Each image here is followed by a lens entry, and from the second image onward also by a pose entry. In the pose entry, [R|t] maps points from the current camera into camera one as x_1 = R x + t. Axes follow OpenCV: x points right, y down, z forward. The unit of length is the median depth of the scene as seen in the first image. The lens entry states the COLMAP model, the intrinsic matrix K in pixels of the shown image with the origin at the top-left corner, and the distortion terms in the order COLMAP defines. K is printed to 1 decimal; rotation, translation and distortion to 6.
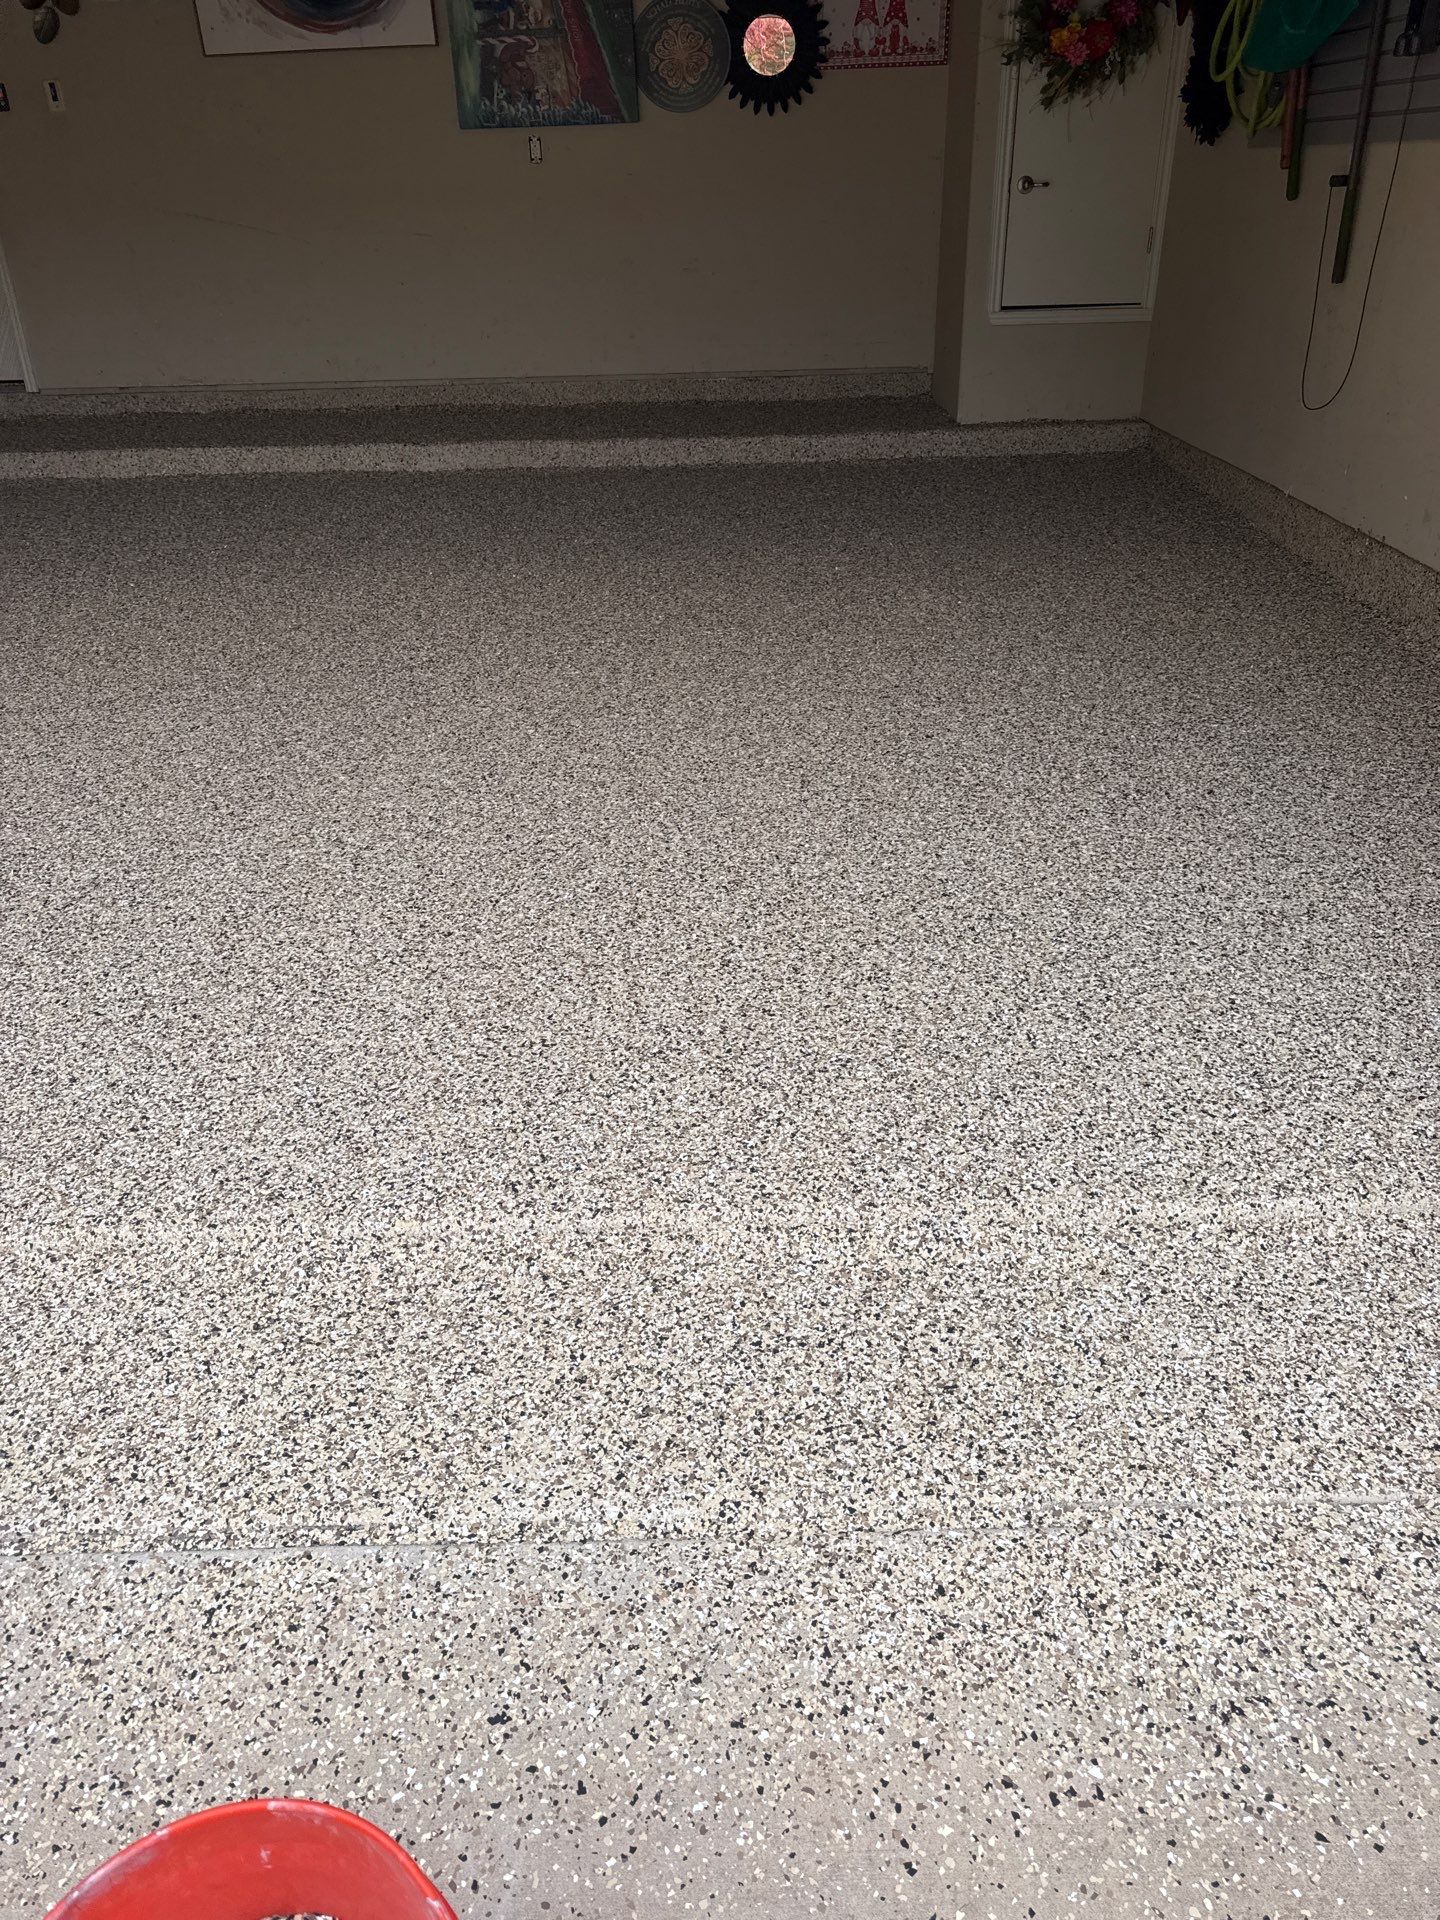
lens RADIAL K [[1377.7, 0, 713.3], [0, 1377.7, 939.0], [0, 0, 1]] dist [0.014915, -0.007036]
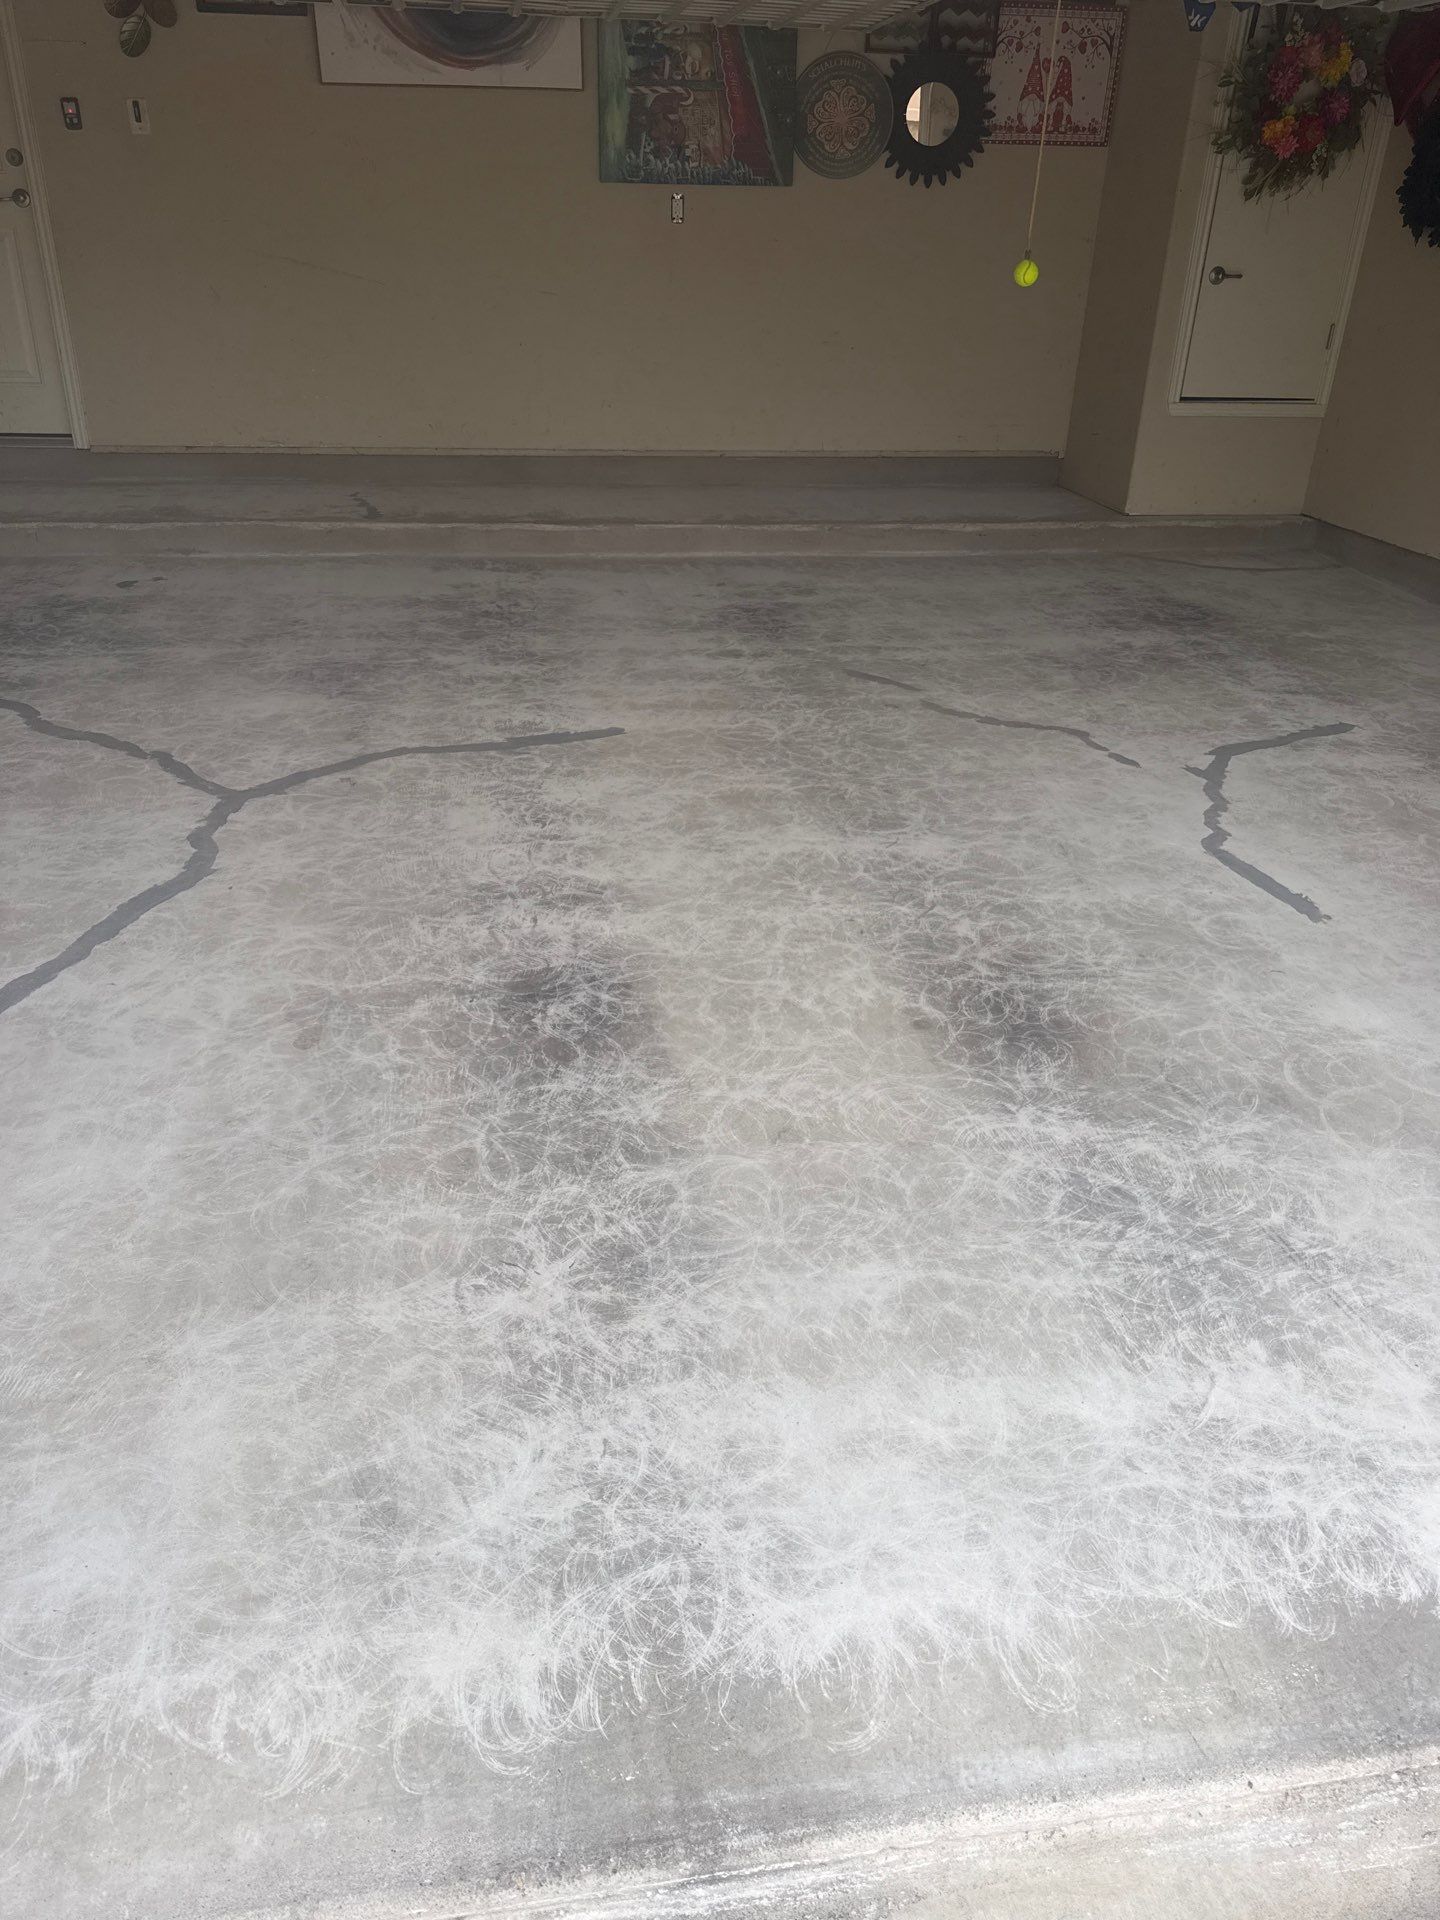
lens RADIAL K [[1387.5, 0, 714.0], [0, 1387.5, 954.9], [0, 0, 1]] dist [0.029166, -0.023445]
pose [[0.987900, -0.024055, 0.153217, -0.273074], [0.027057, 0.999480, -0.017538, -0.058188], [-0.152715, 0.021471, 0.988037, 0.090244]]
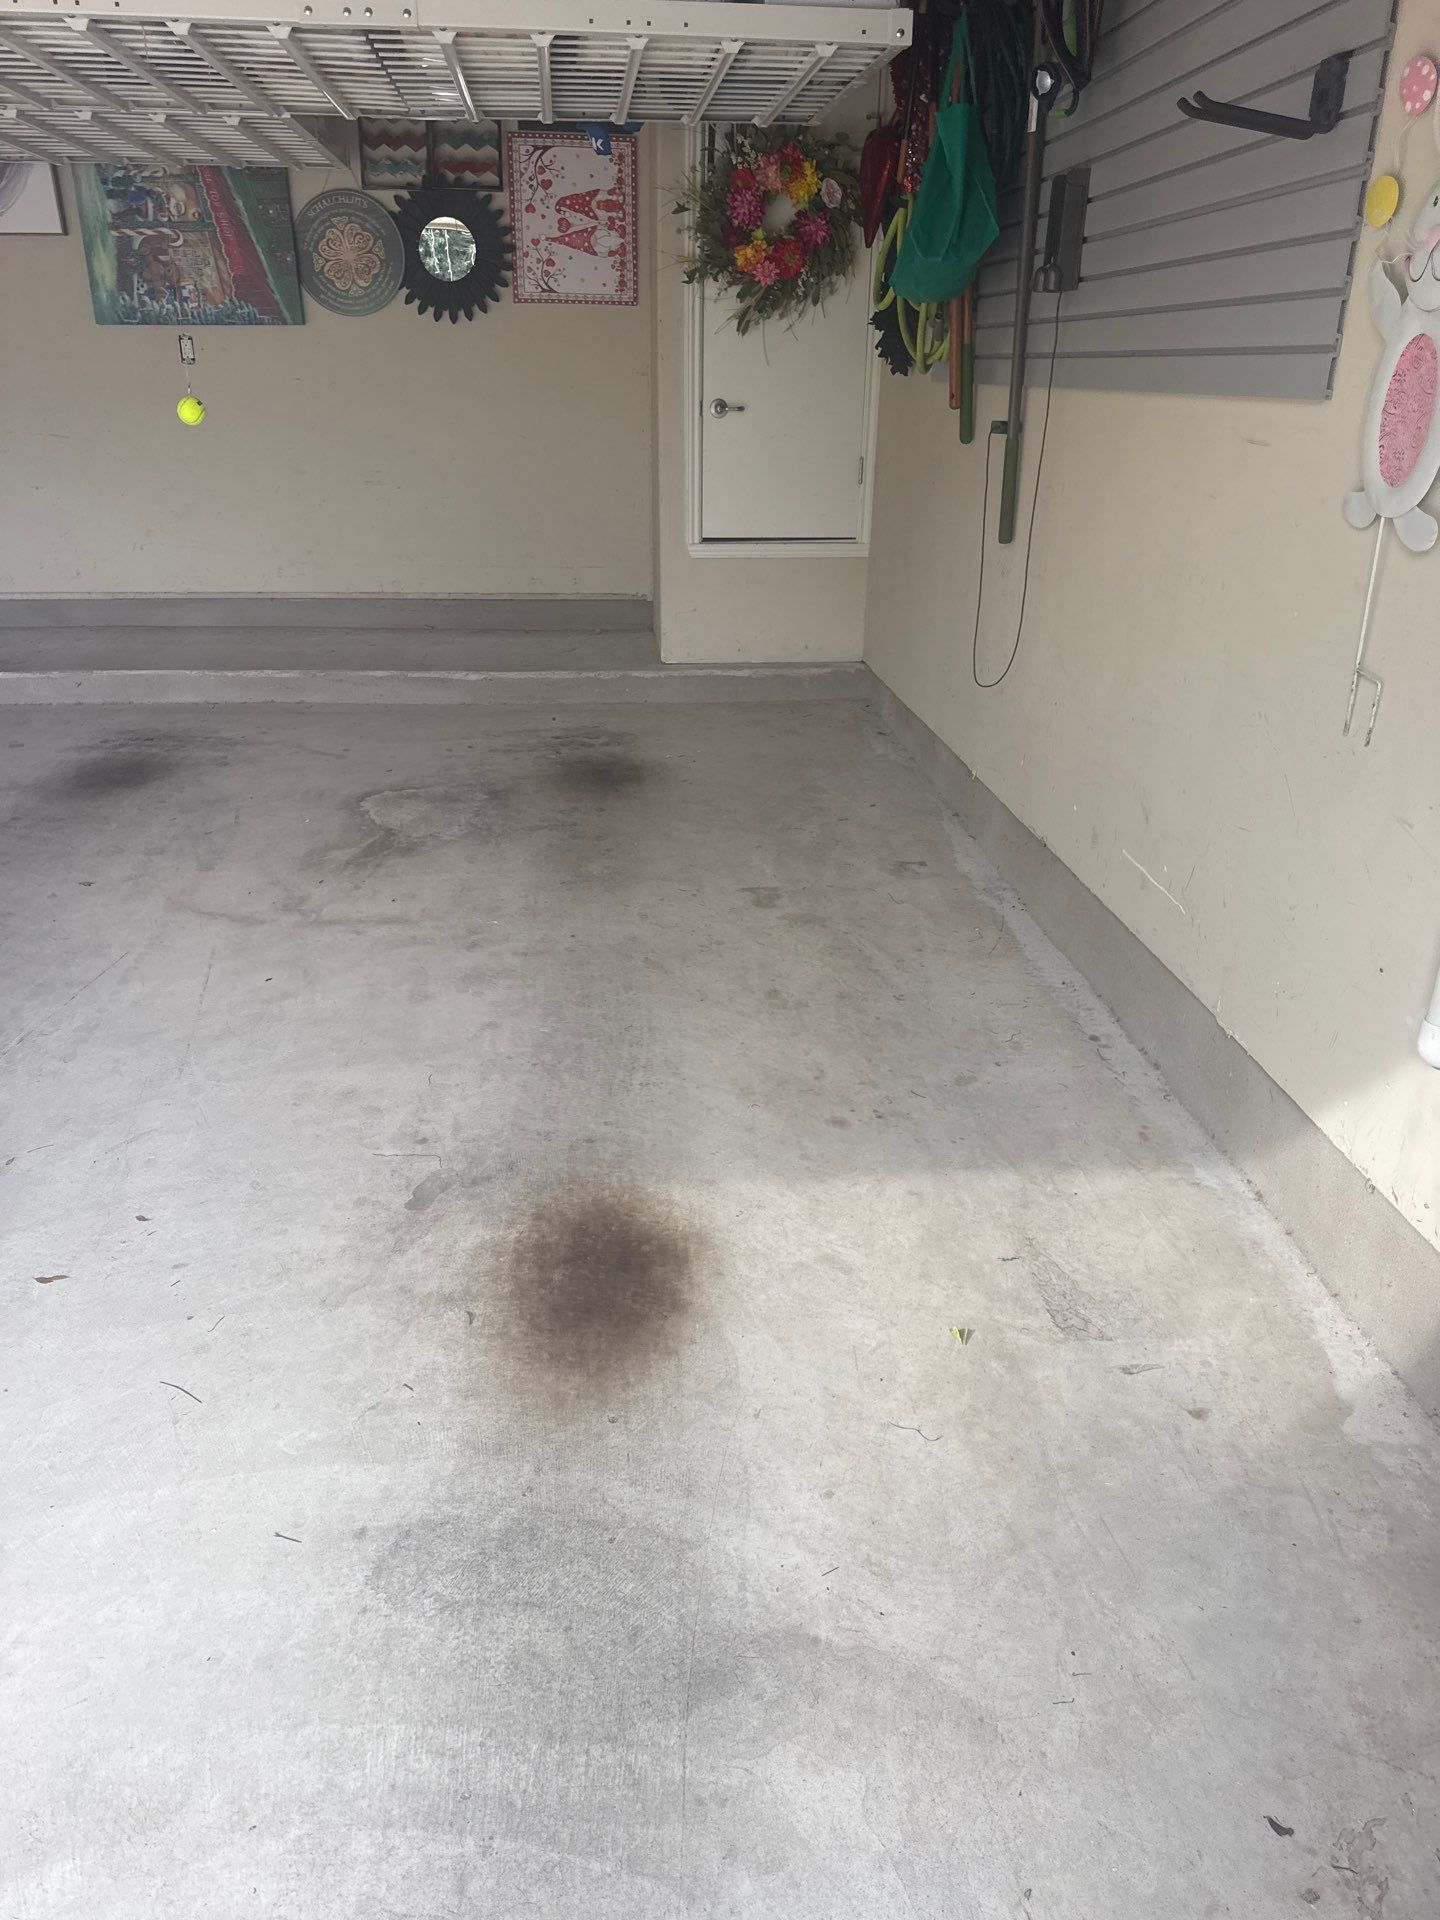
lens RADIAL K [[1374.7, 0, 709.2], [0, 1374.7, 943.1], [0, 0, 1]] dist [0.028433, -0.026140]
pose [[0.997403, 0.003678, 0.071932, 0.149817], [0.004226, 0.993987, -0.109415, -0.100039], [-0.071902, 0.109434, 0.991390, 0.148202]]
